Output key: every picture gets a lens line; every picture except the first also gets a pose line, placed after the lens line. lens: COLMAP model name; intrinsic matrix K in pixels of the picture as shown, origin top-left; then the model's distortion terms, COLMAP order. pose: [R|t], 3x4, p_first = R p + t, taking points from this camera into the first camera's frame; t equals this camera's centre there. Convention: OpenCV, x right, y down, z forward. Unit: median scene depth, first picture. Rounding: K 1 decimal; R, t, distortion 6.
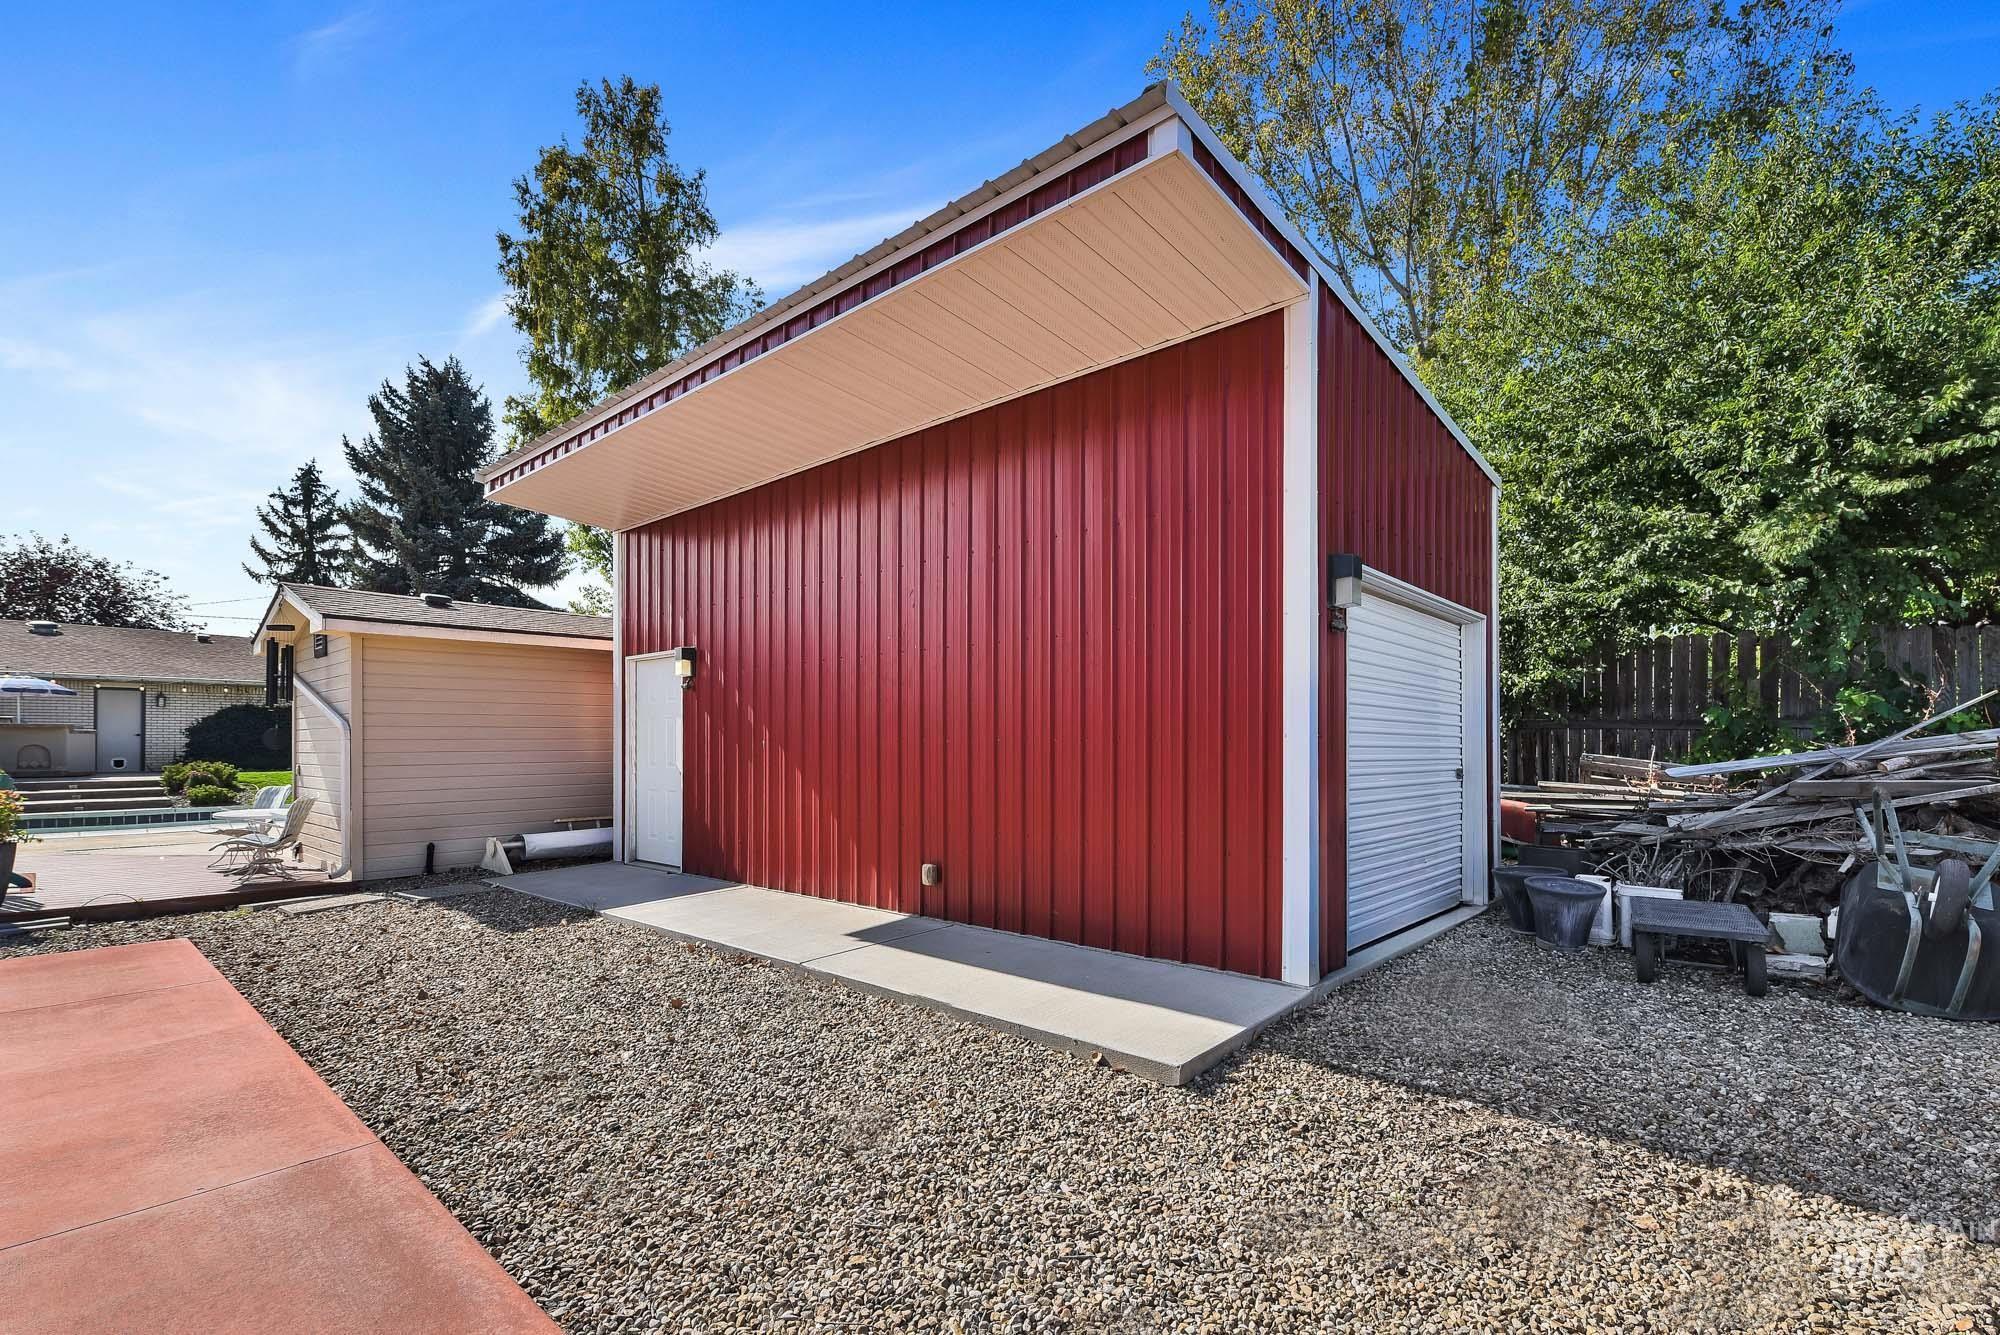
lens RADIAL K [[916.0, 0, 1003.7], [0, 916.0, 760.6], [0, 0, 1]] dist [-0.014748, -0.000264]
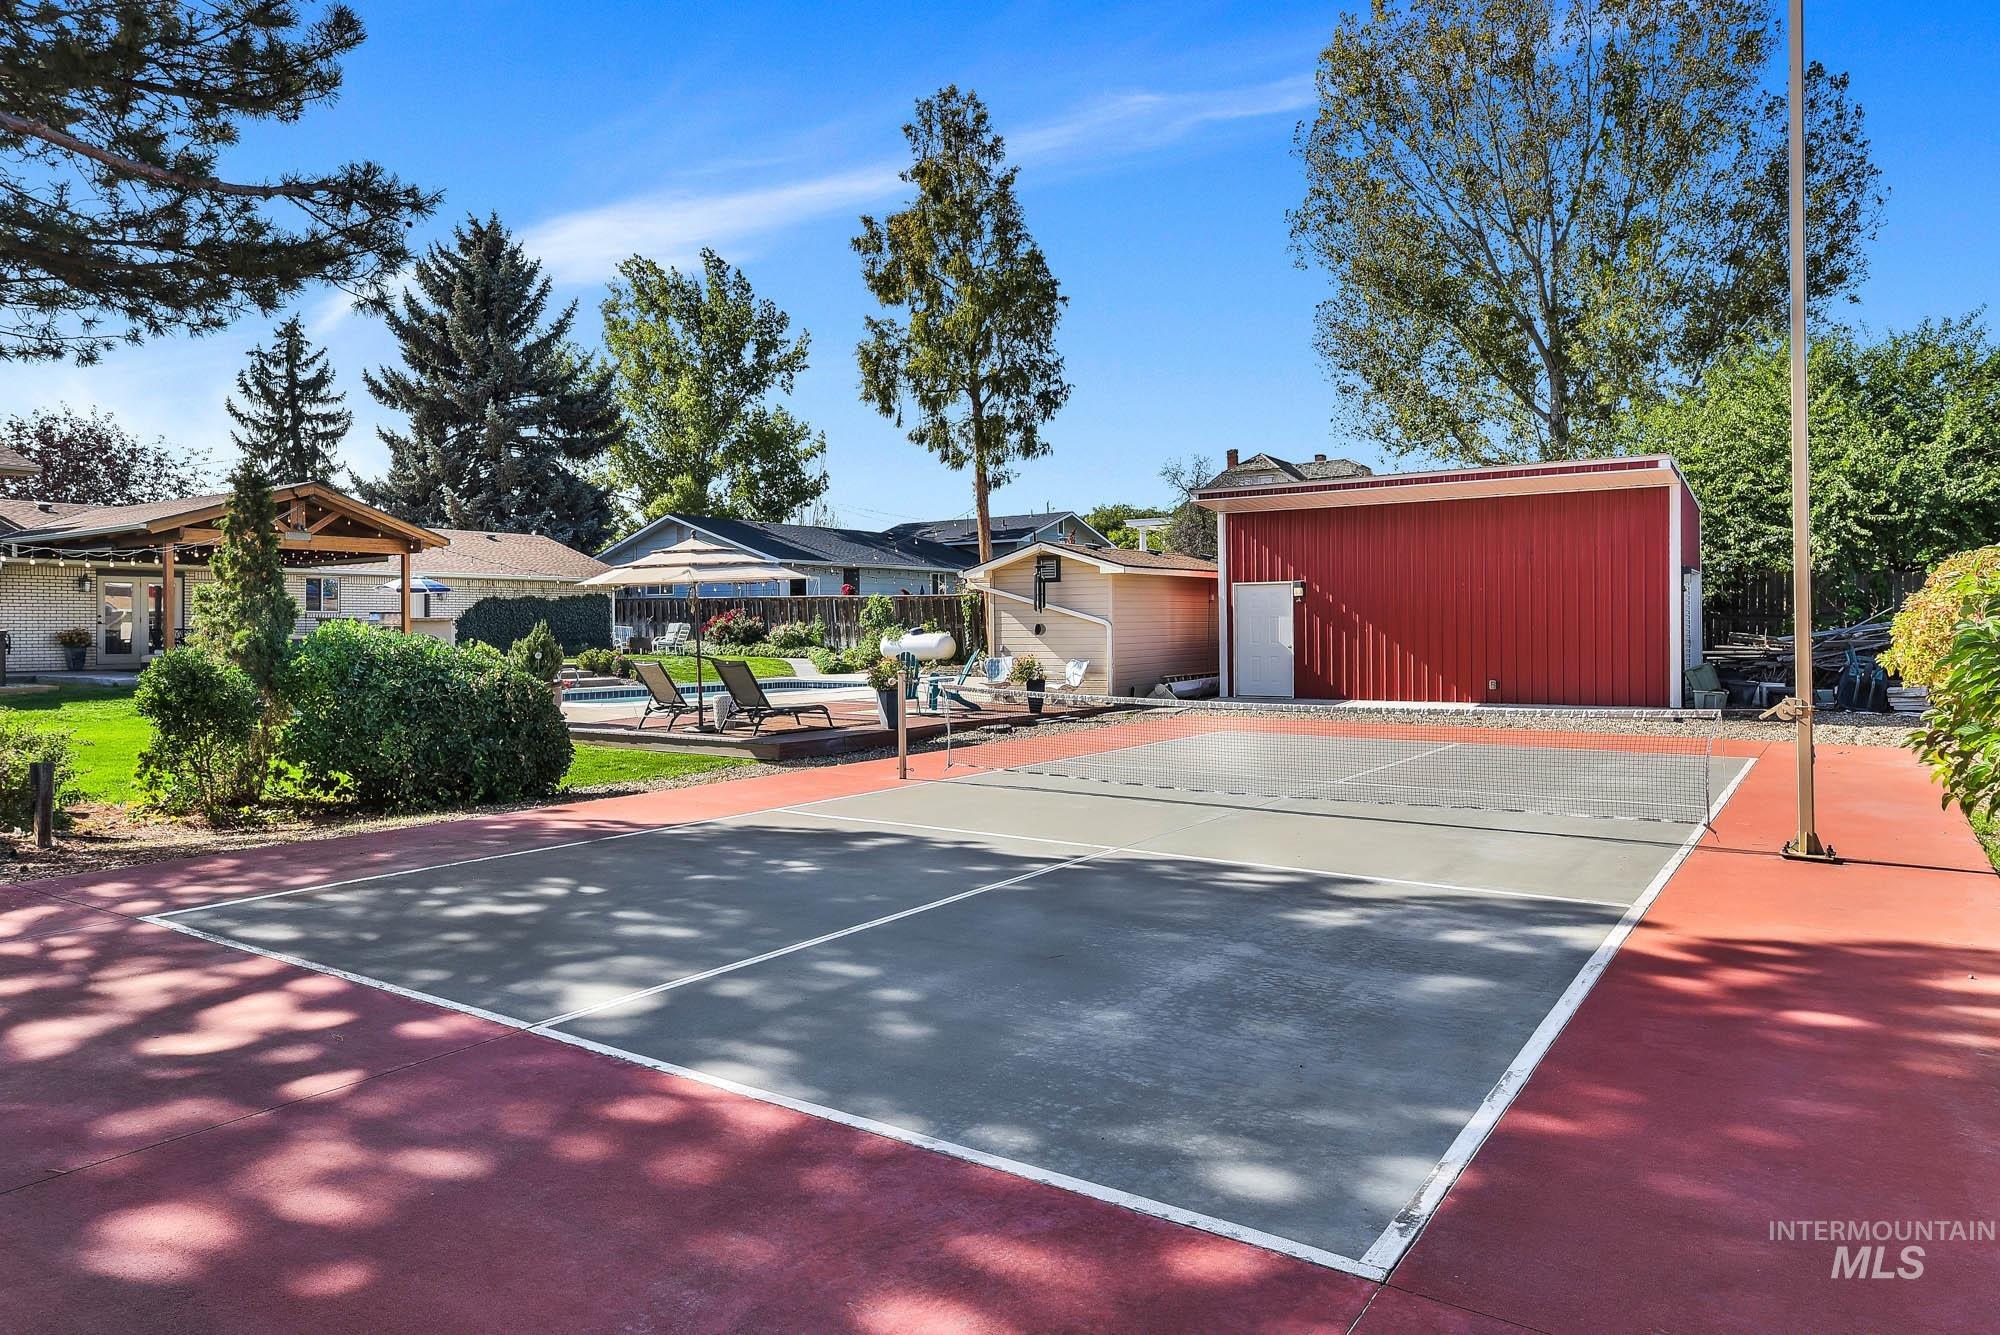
lens RADIAL K [[1197.0, 0, 997.9], [0, 1197.0, 662.0], [0, 0, 1]] dist [-0.003456, 0.000096]
pose [[0.993590, -0.012151, 0.112388, -1.293527], [0.010629, 0.999844, 0.014130, 0.004713], [-0.112542, -0.012845, 0.993564, -1.478407]]
